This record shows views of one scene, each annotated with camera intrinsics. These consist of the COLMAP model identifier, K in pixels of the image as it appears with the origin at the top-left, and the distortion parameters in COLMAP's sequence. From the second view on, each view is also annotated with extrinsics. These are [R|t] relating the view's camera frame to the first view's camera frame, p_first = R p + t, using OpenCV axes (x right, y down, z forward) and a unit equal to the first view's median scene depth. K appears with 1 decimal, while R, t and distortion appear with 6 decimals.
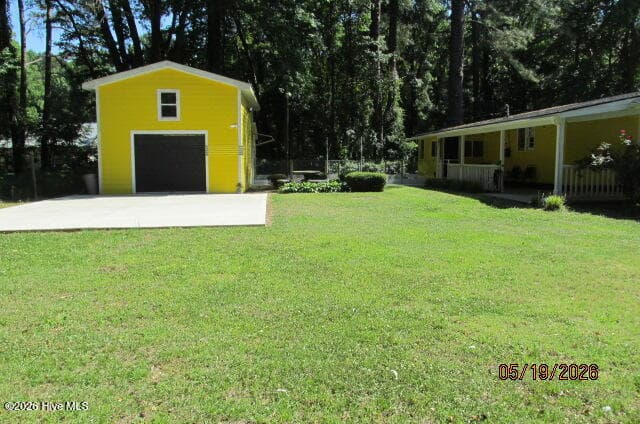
lens RADIAL K [[520.6, 0, 320.5], [0, 520.6, 209.0], [0, 0, 1]] dist [-0.044893, 0.002222]
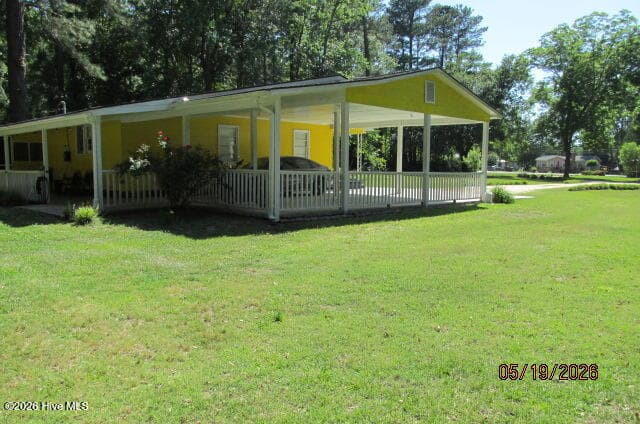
lens RADIAL K [[520.6, 0, 320.5], [0, 520.6, 209.0], [0, 0, 1]] dist [-0.044893, 0.002222]
pose [[0.758401, -0.062551, 0.648780, 0.109769], [0.067233, 0.997582, 0.017587, -0.006053], [-0.648311, 0.030282, 0.760773, 0.058984]]
